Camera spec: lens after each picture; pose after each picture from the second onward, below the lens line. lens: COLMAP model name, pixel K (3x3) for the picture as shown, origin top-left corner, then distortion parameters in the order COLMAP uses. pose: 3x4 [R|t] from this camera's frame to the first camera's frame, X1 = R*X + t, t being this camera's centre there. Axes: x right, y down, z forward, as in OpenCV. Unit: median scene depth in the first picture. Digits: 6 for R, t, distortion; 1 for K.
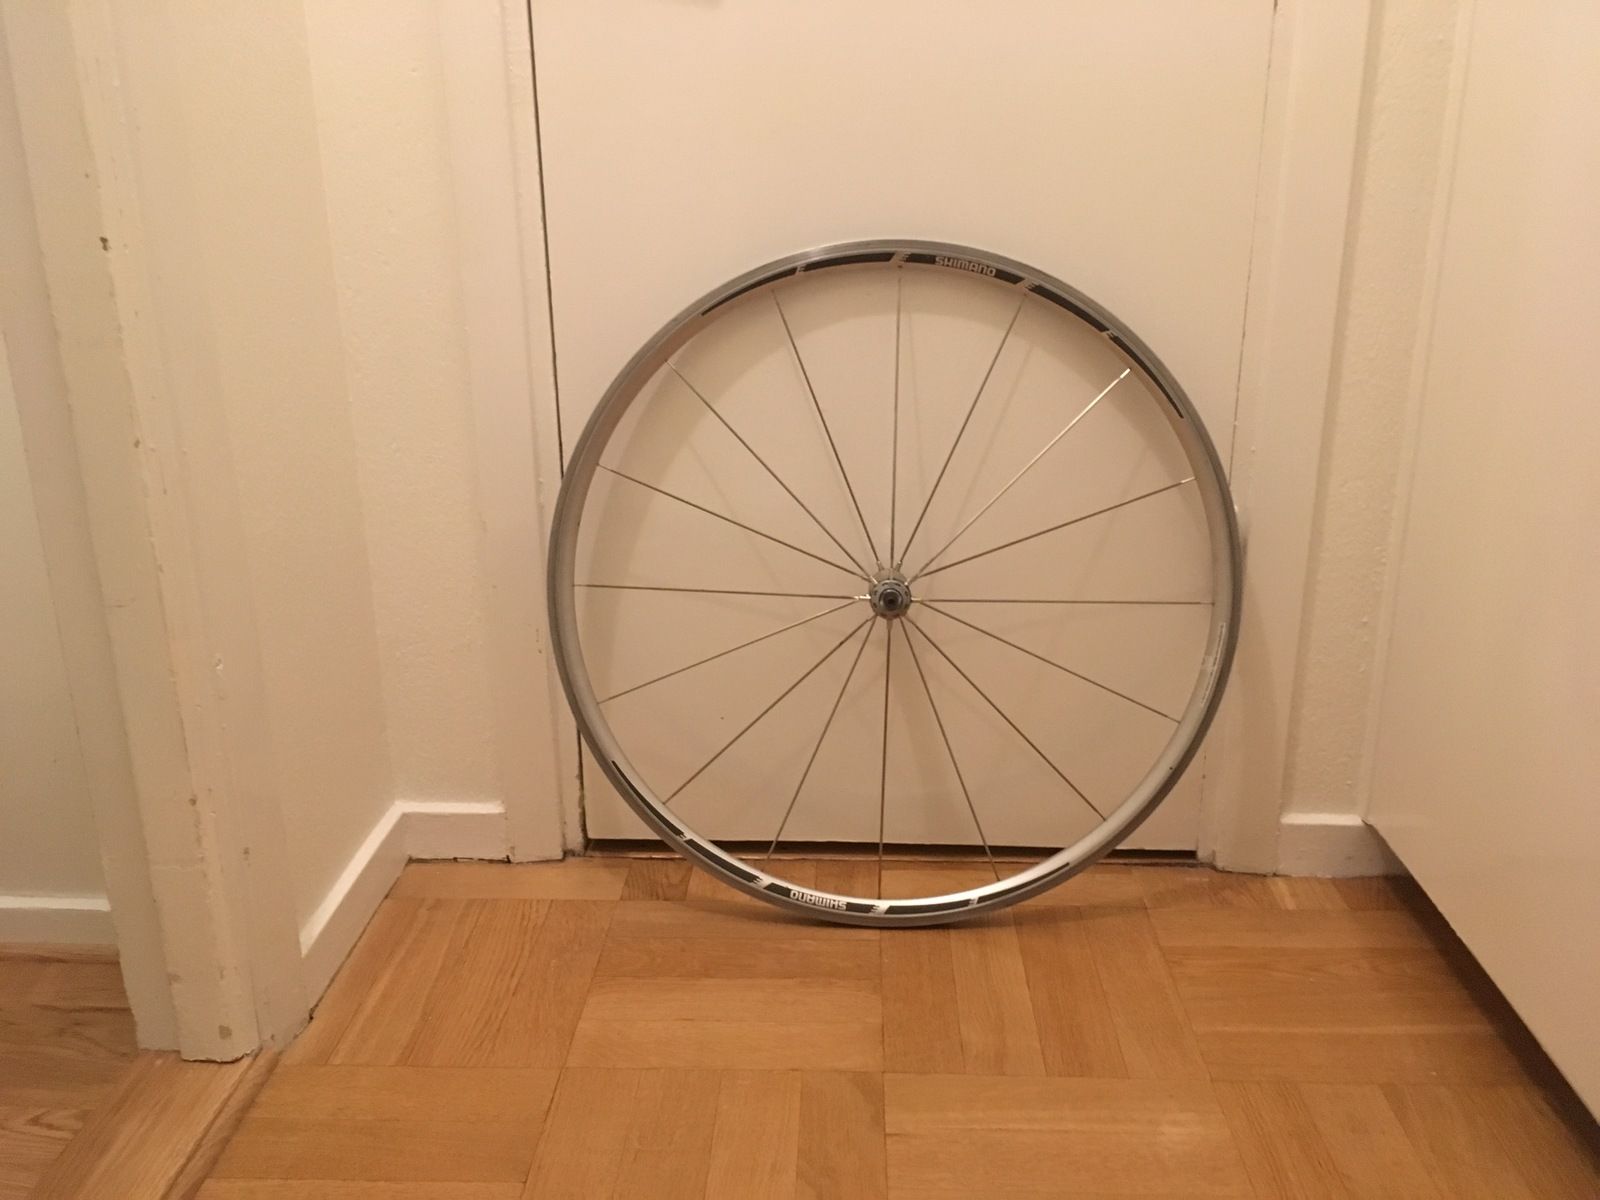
lens RADIAL K [[1351.7, 0, 796.6], [0, 1351.7, 604.9], [0, 0, 1]] dist [0.031501, -0.050093]
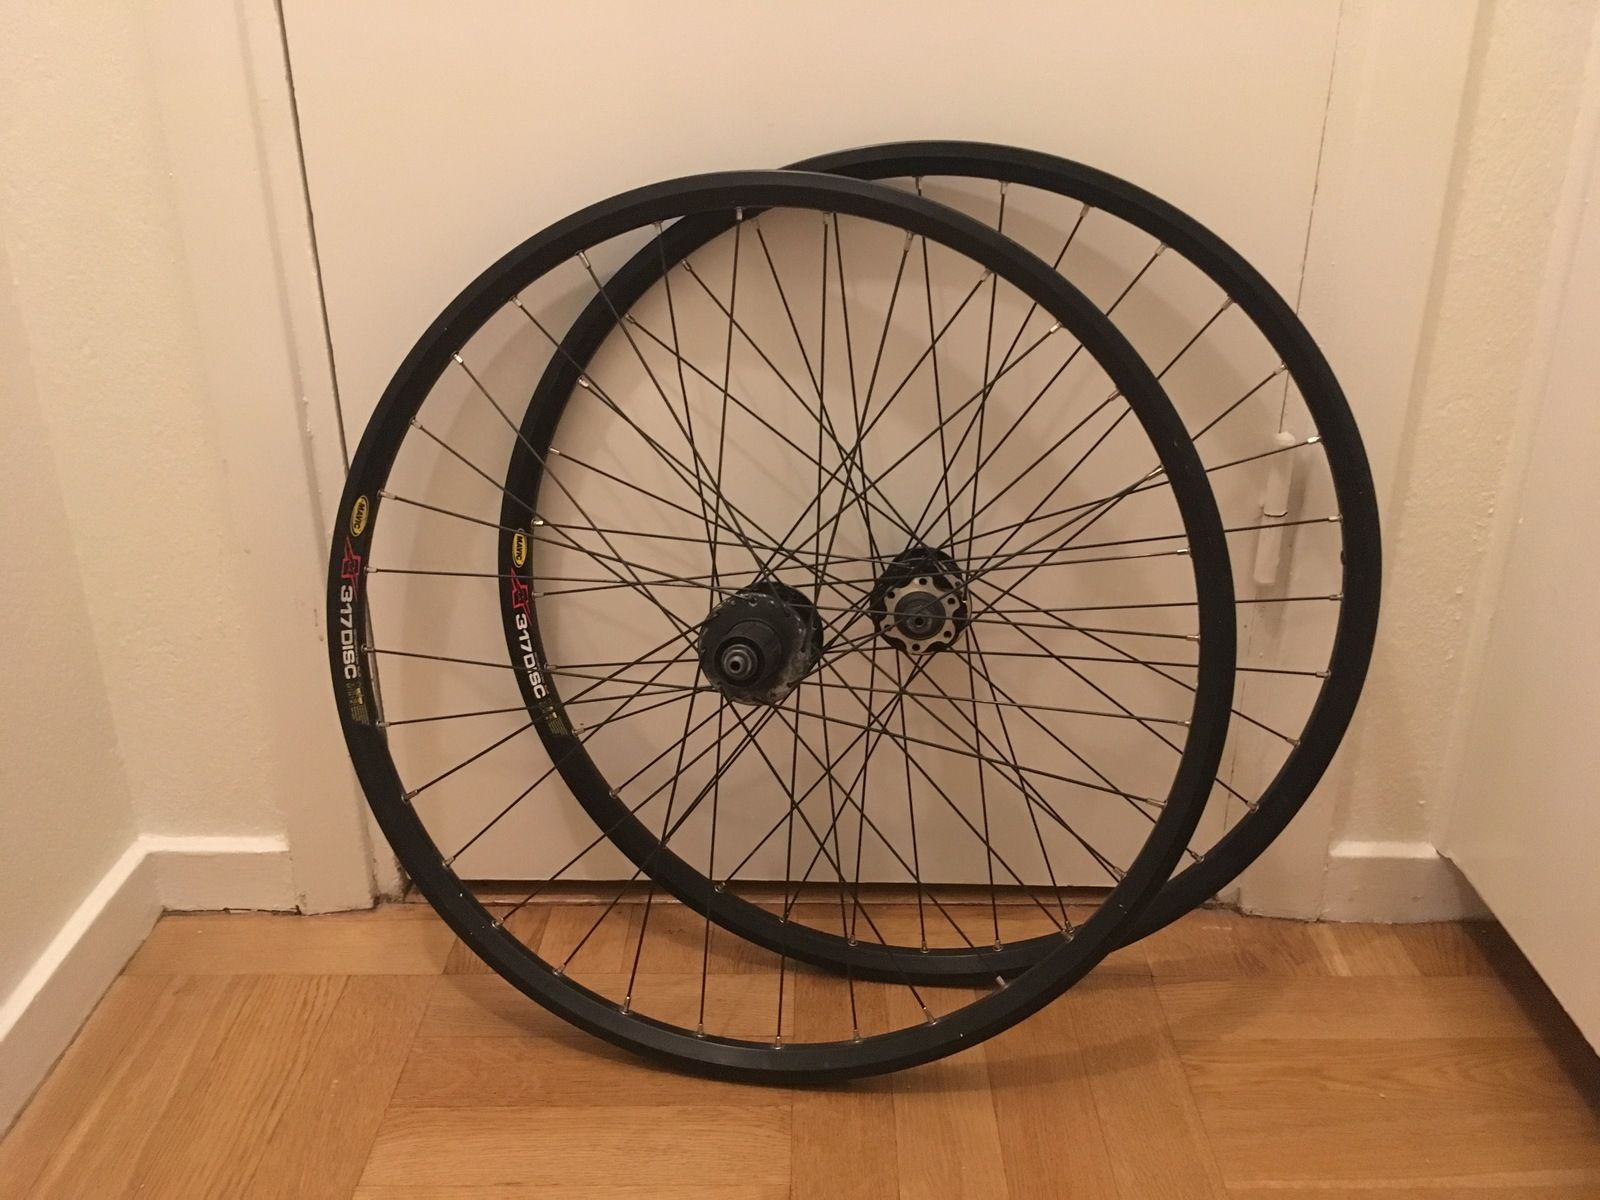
lens RADIAL K [[1351.7, 0, 803.8], [0, 1351.7, 598.7], [0, 0, 1]] dist [0.031501, -0.050093]
pose [[0.999398, -0.006741, 0.034039, 0.043298], [0.003651, 0.995933, 0.090018, -0.052213], [-0.034508, -0.089839, 0.995358, 0.289321]]
